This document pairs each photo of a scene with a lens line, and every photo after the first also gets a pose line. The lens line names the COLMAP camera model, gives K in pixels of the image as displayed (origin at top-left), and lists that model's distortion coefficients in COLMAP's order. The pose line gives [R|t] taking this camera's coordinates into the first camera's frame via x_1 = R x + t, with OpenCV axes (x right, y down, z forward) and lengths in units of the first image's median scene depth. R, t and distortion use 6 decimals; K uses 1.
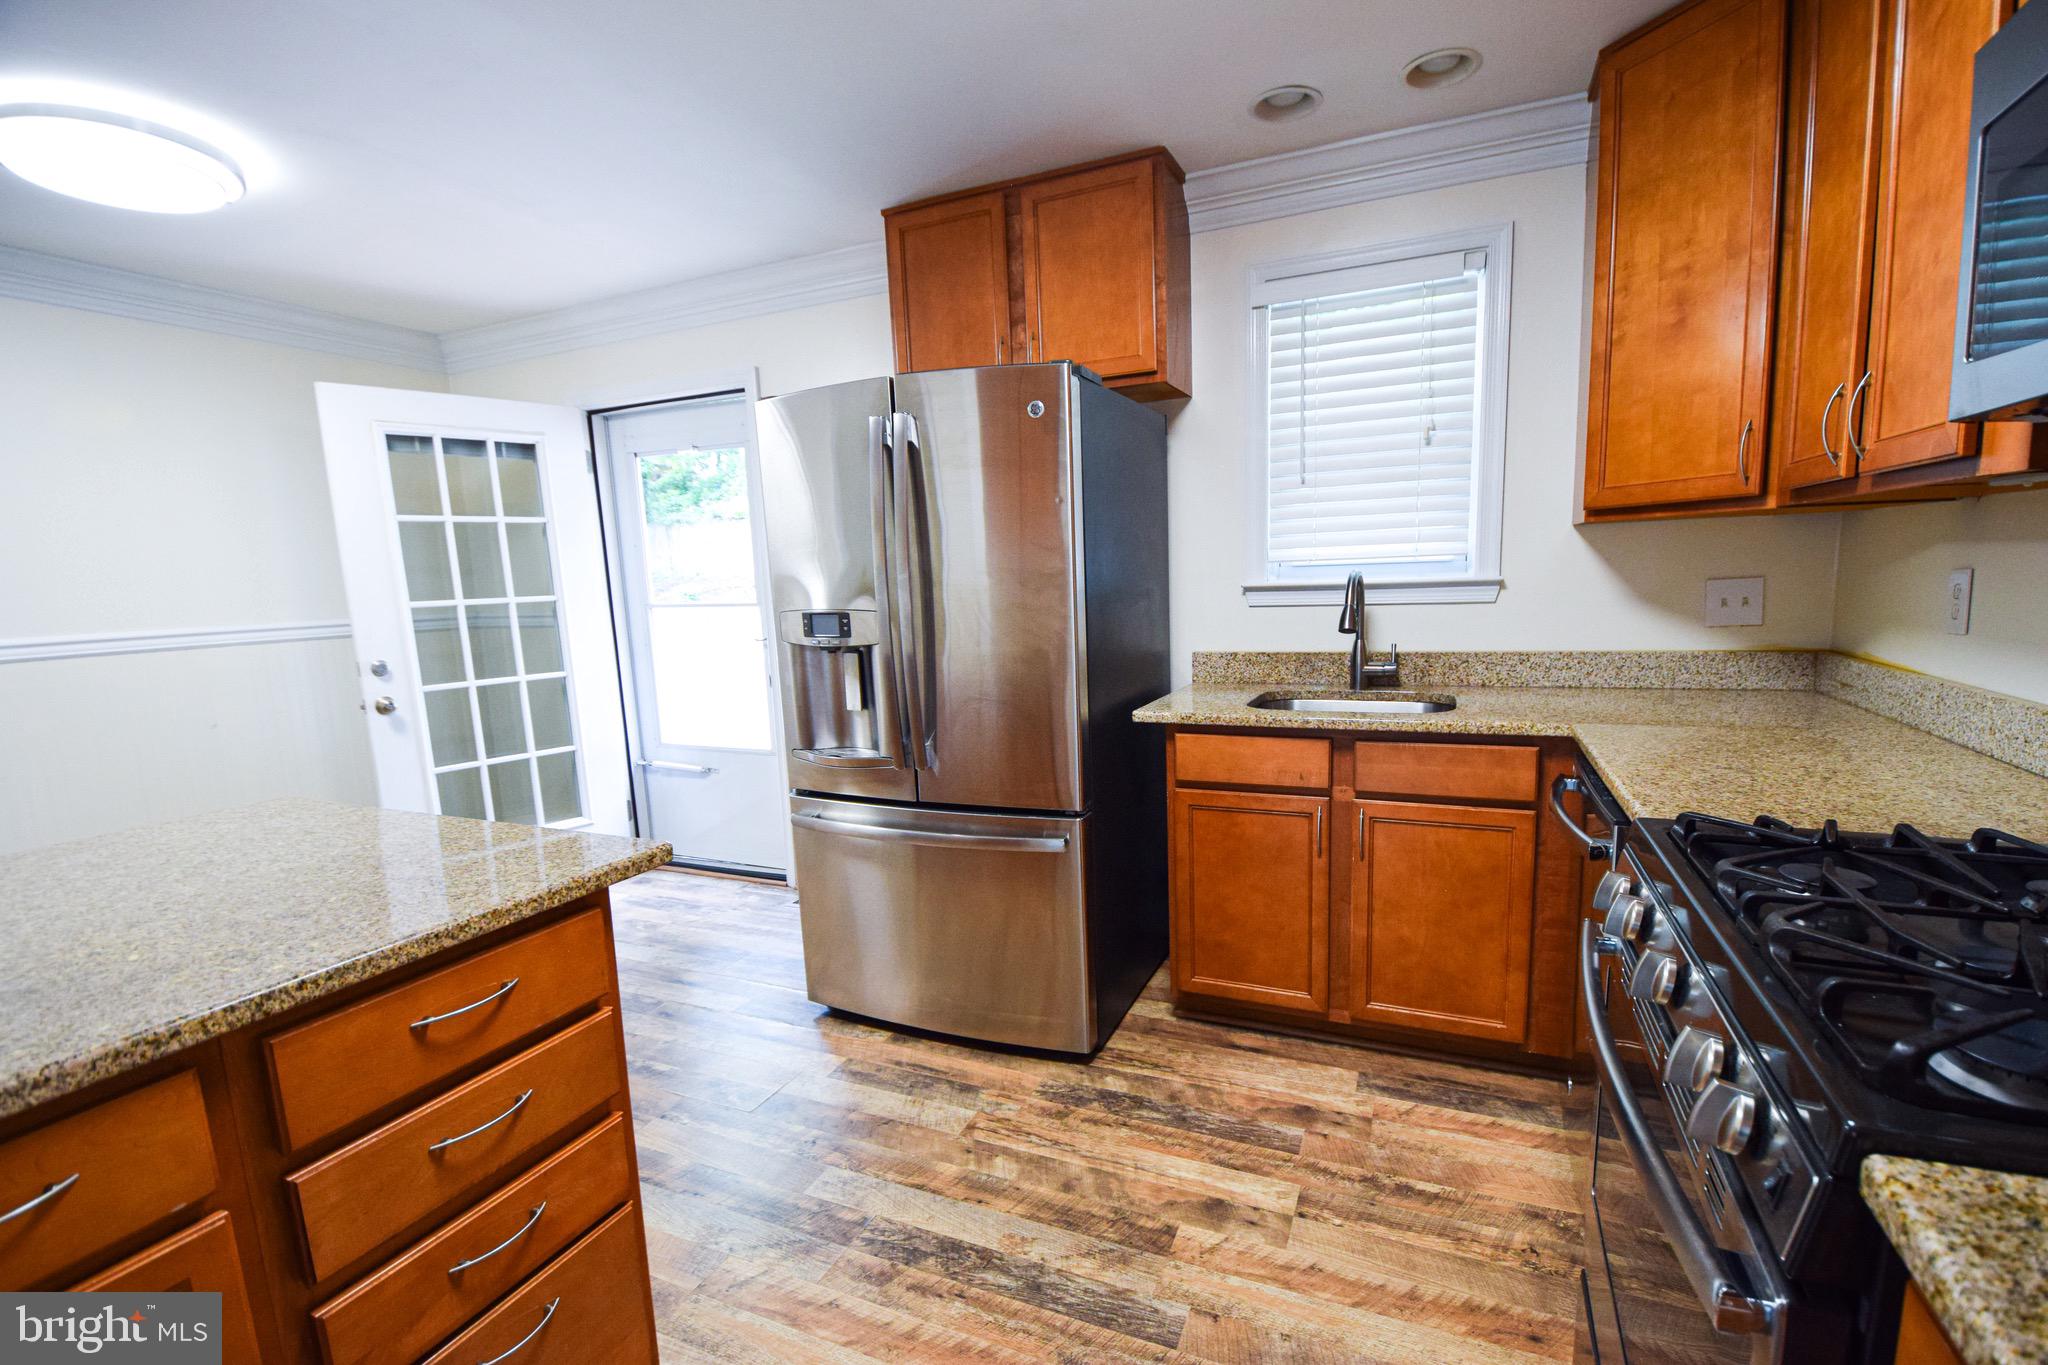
lens RADIAL K [[897.4, 0, 1054.2], [0, 897.4, 714.6], [0, 0, 1]] dist [0.004423, -0.015364]
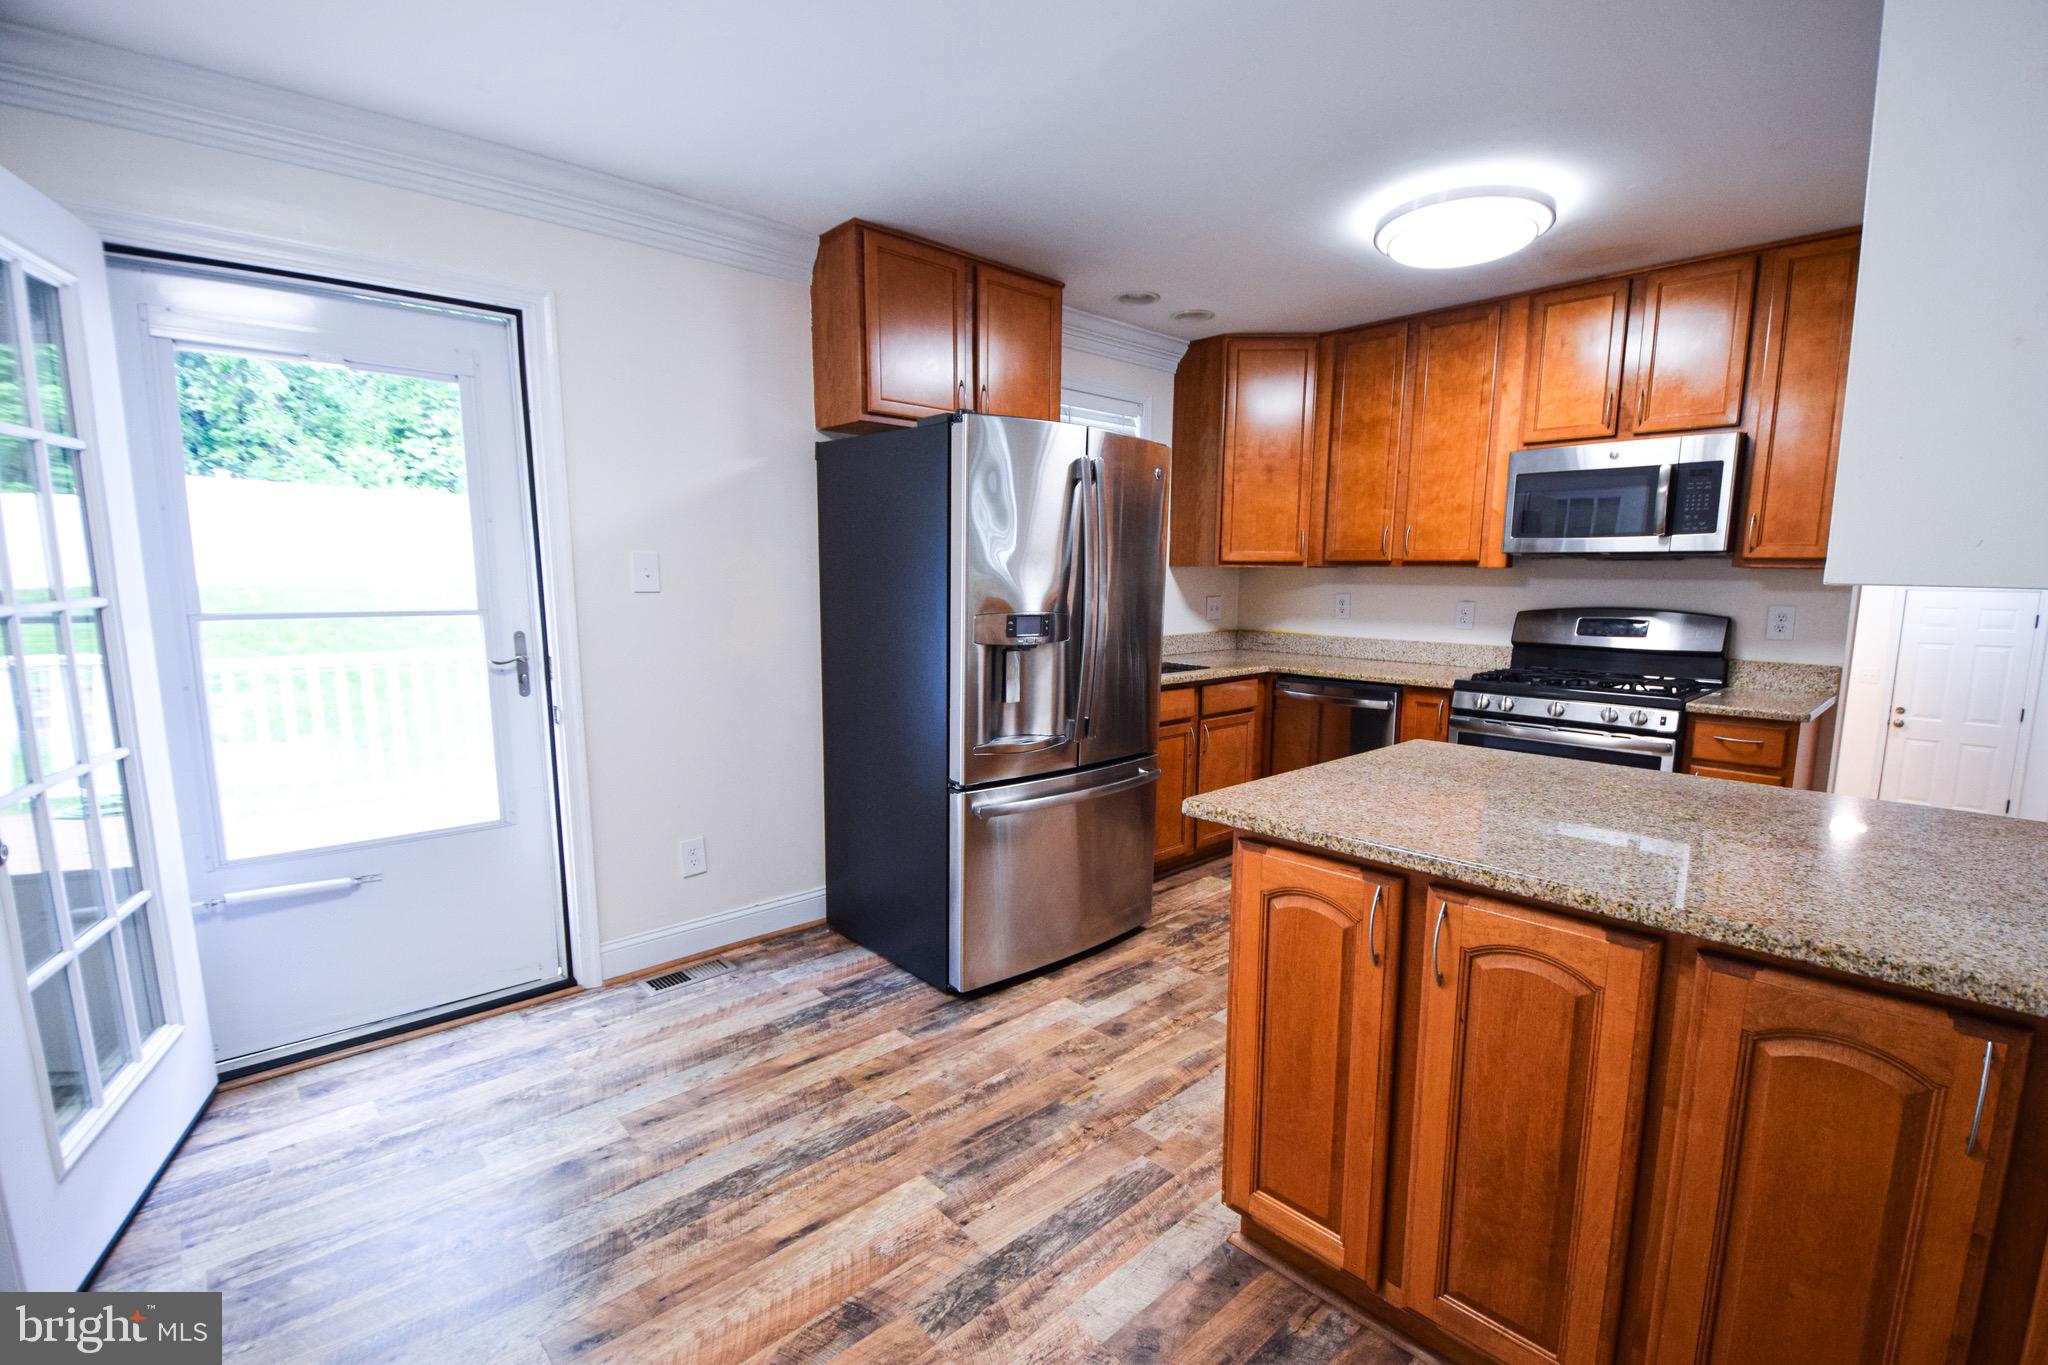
lens RADIAL K [[897.4, 0, 1060.8], [0, 897.4, 710.7], [0, 0, 1]] dist [0.004423, -0.015364]
pose [[0.392099, -0.102404, 0.914206, -1.297365], [0.119864, 0.991000, 0.059596, -0.057117], [-0.912081, 0.086213, 0.400845, 0.522171]]
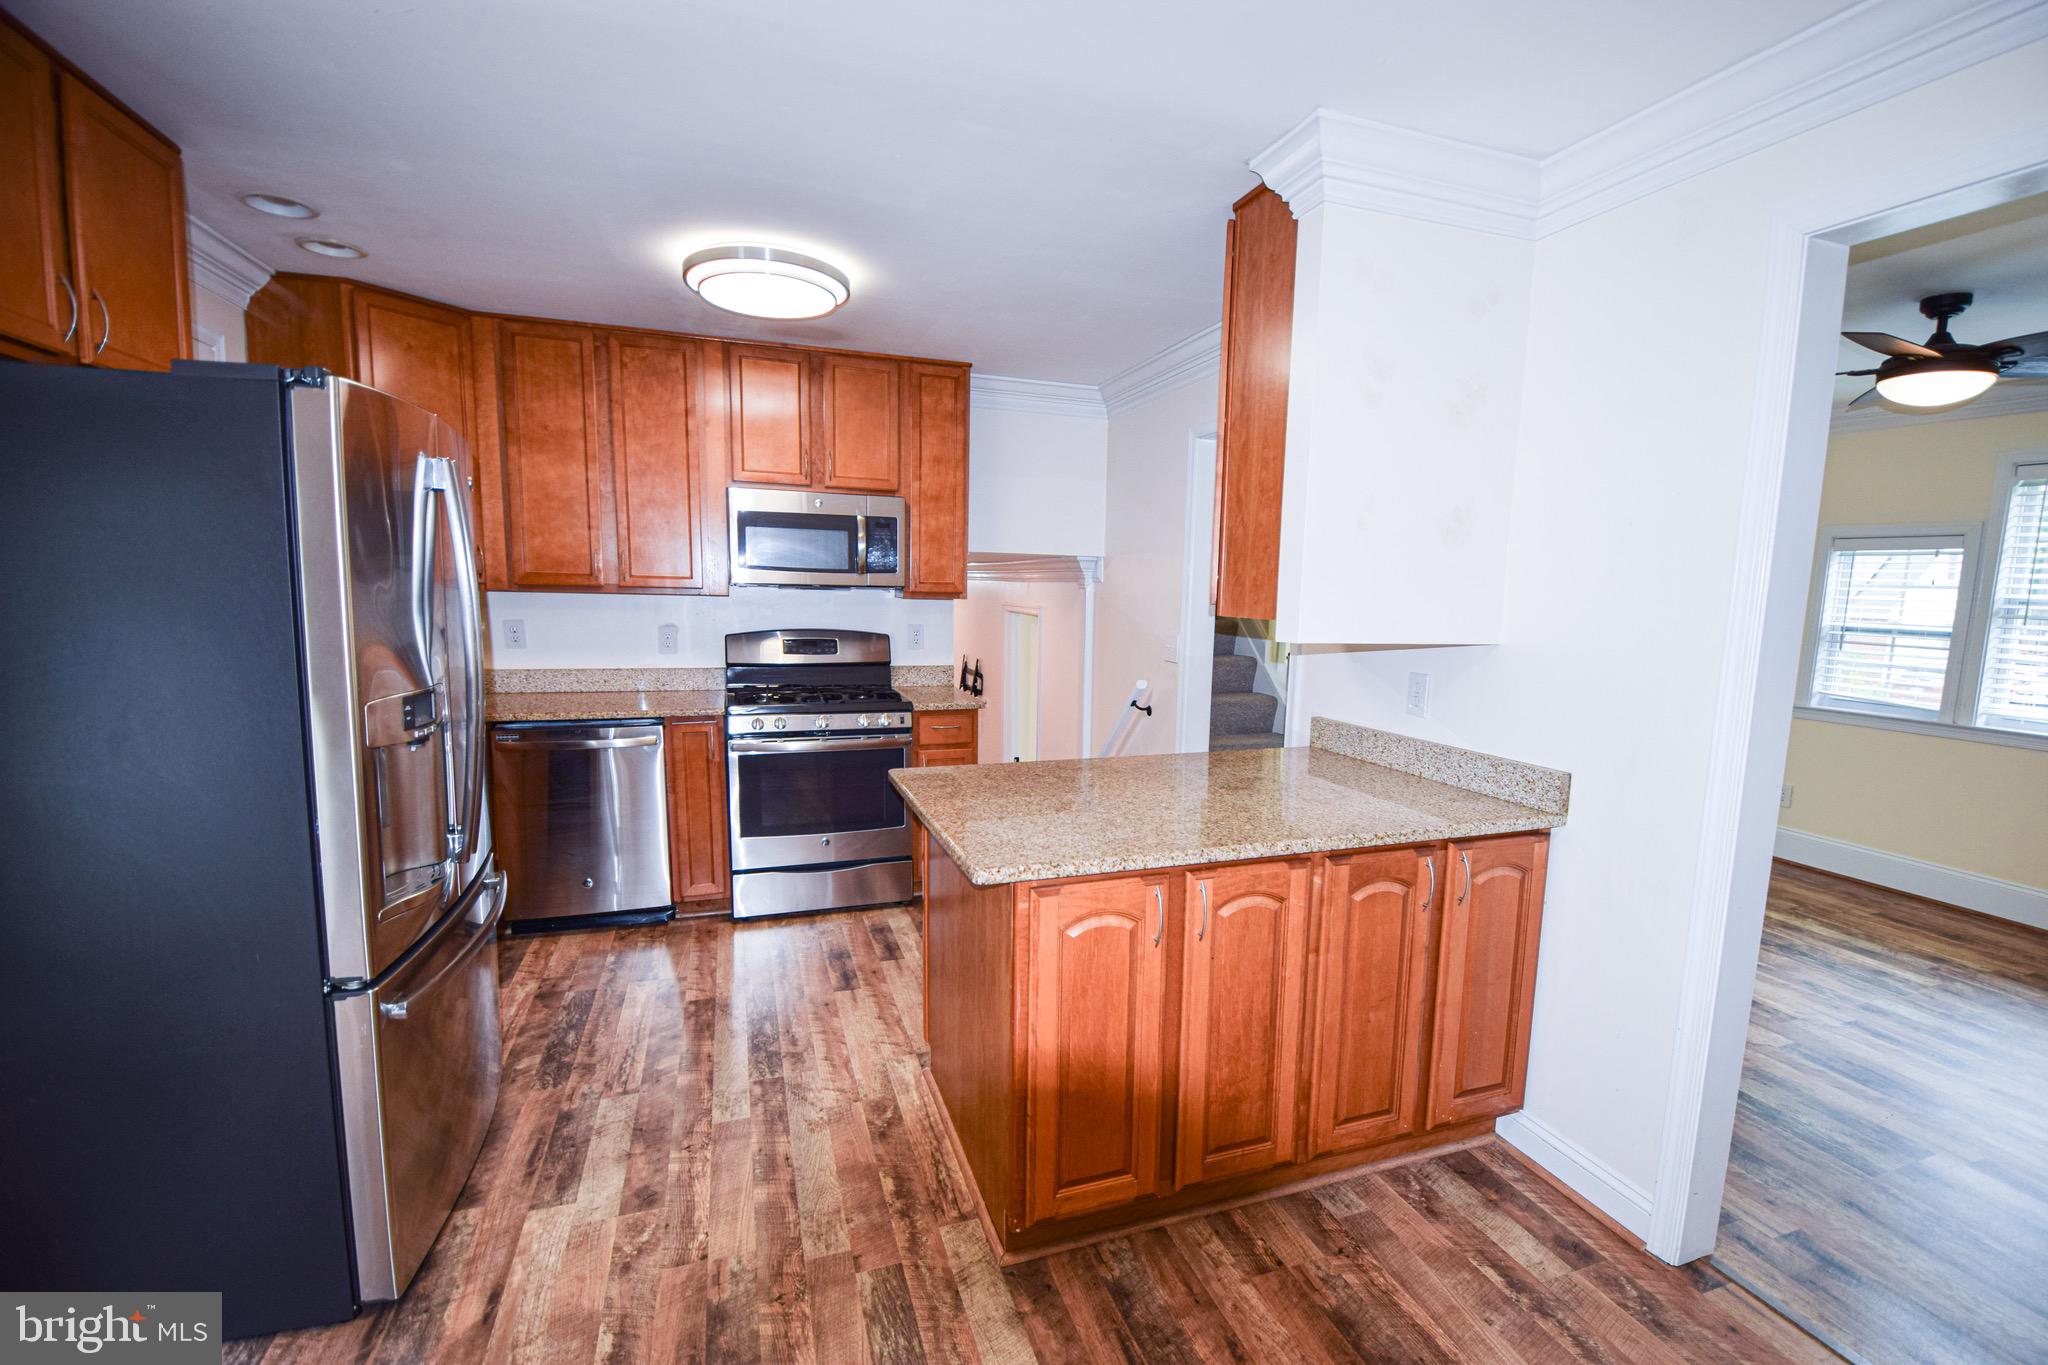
lens RADIAL K [[897.4, 0, 1048.5], [0, 897.4, 708.7], [0, 0, 1]] dist [0.004423, -0.015364]
pose [[-0.676555, -0.083497, 0.731643, -1.167720], [0.111451, 0.970496, 0.213815, -0.204757], [-0.727910, 0.226200, -0.647288, 1.116305]]
